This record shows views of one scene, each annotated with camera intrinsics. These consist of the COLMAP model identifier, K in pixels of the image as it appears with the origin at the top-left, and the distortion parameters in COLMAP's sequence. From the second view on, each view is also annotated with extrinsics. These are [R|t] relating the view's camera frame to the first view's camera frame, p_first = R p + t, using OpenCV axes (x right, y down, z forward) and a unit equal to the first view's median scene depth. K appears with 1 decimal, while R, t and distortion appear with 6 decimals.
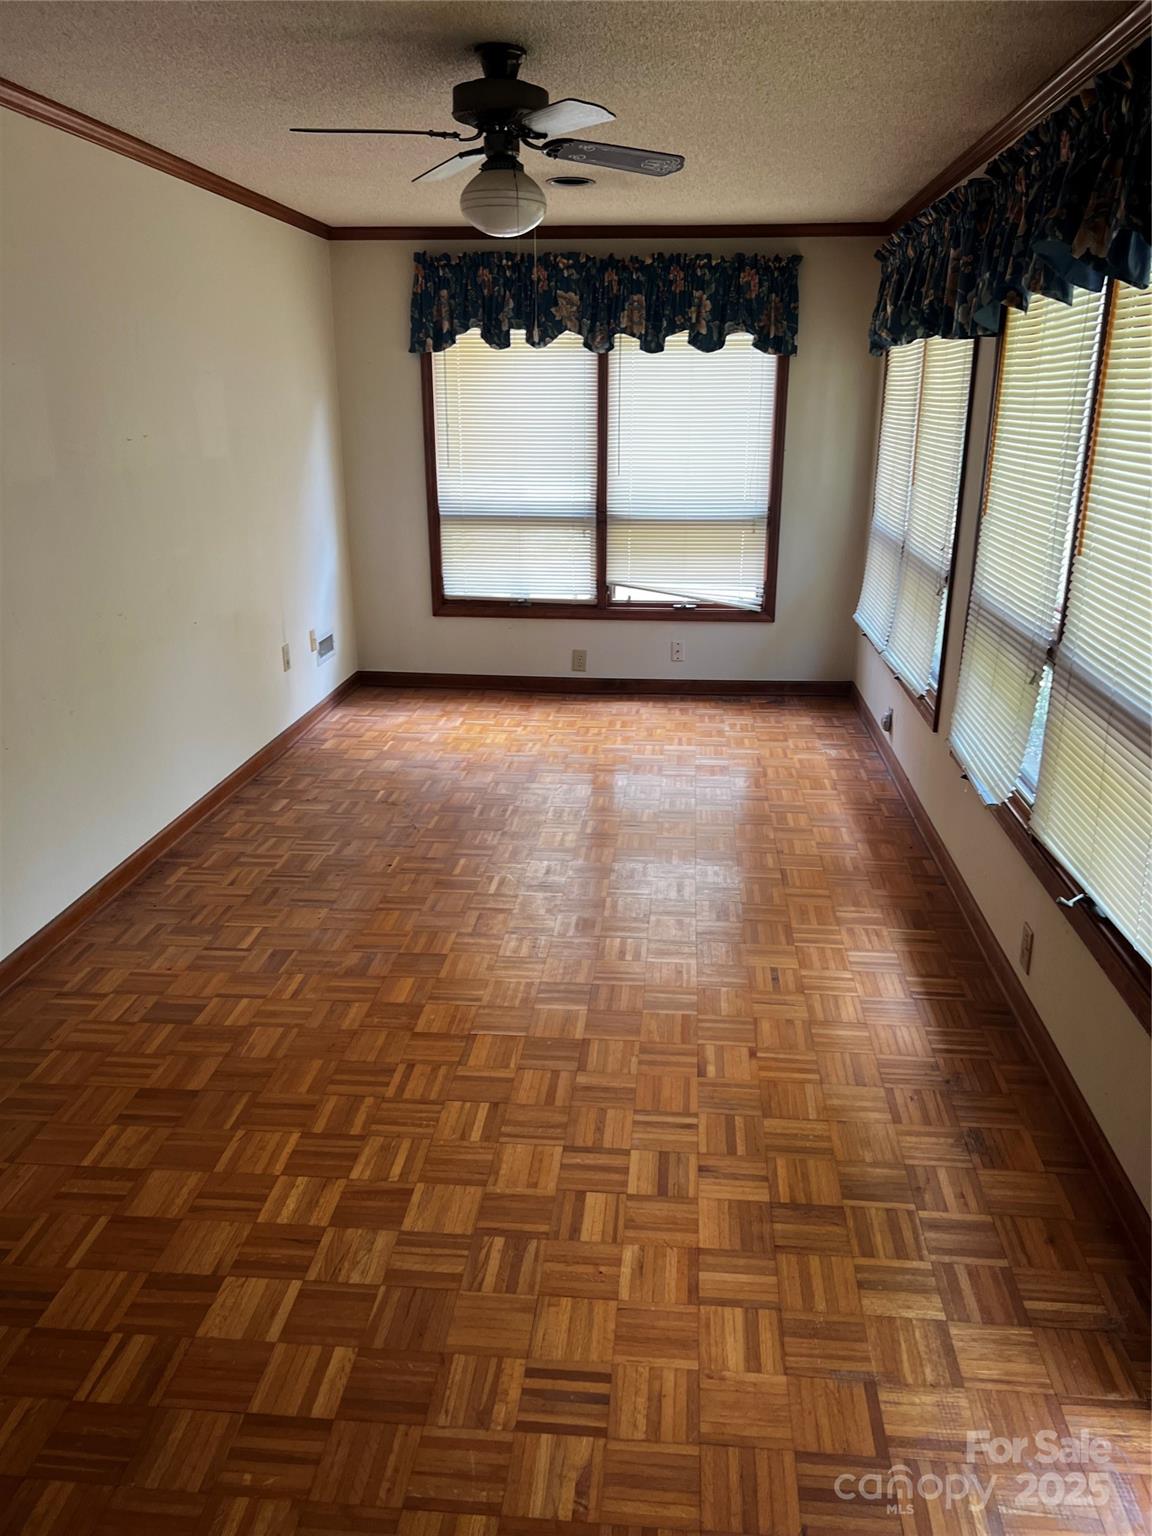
lens RADIAL K [[1167.6, 0, 582.8], [0, 1167.6, 773.6], [0, 0, 1]] dist [0.053029, -0.062143]
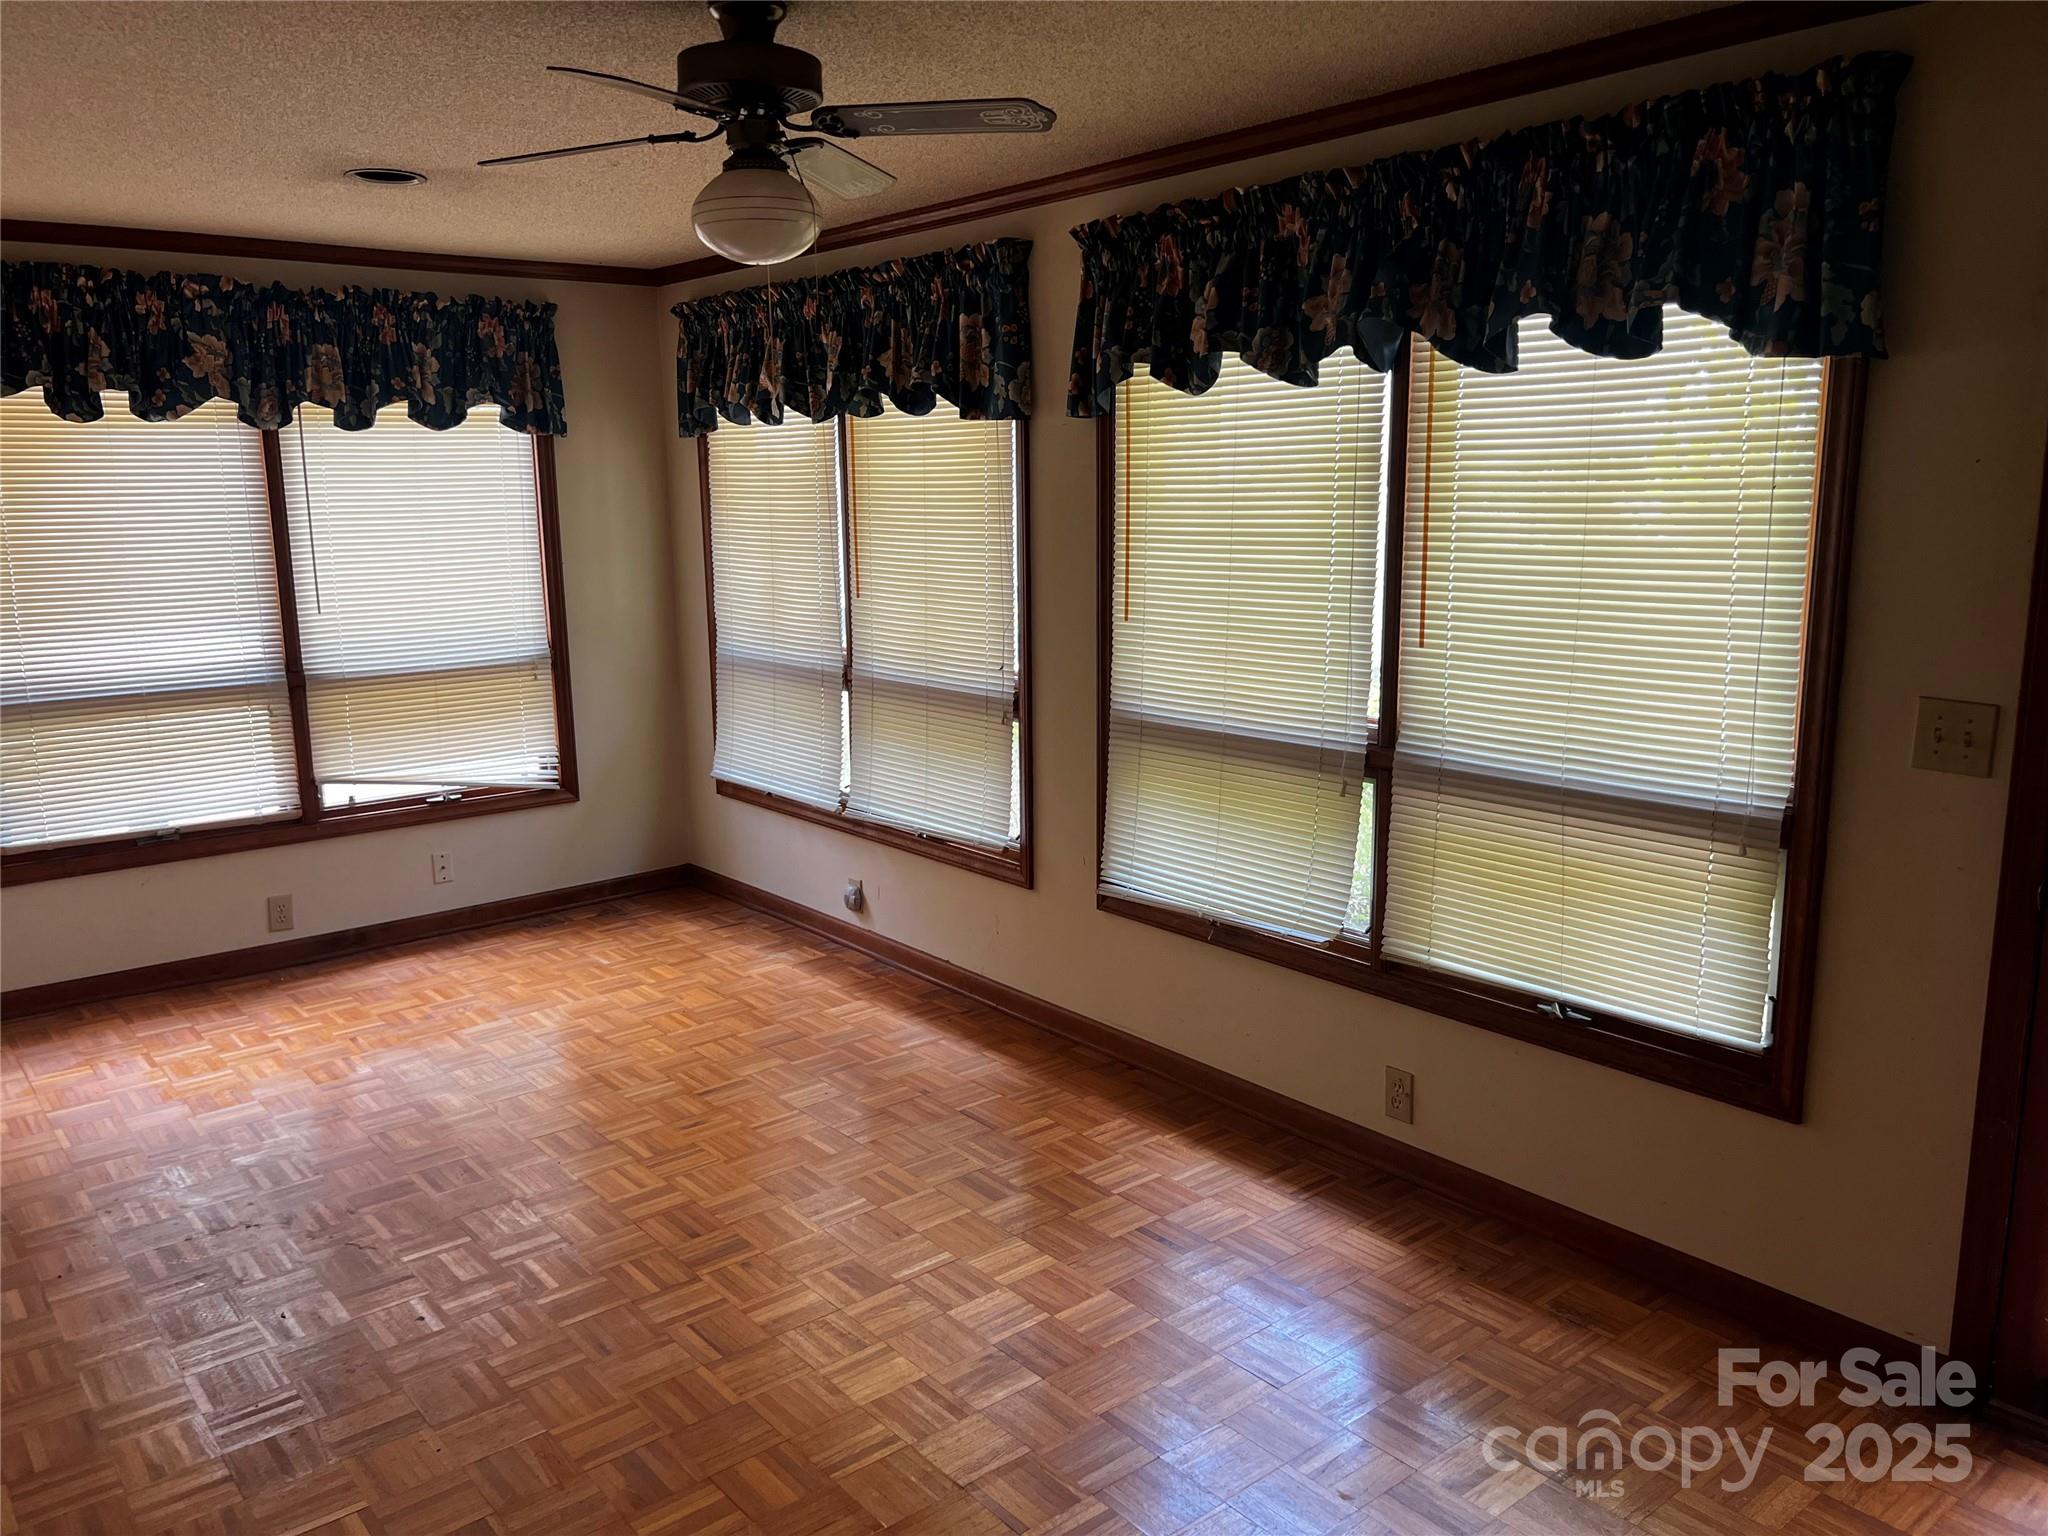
lens RADIAL K [[1556.8, 0, 1015.5], [0, 1556.8, 756.2], [0, 0, 1]] dist [0.053029, -0.062143]
pose [[0.716011, -0.138033, 0.684306, -0.305313], [0.231420, 0.971760, -0.046126, -0.055979], [-0.658614, 0.191389, 0.727735, 0.156018]]
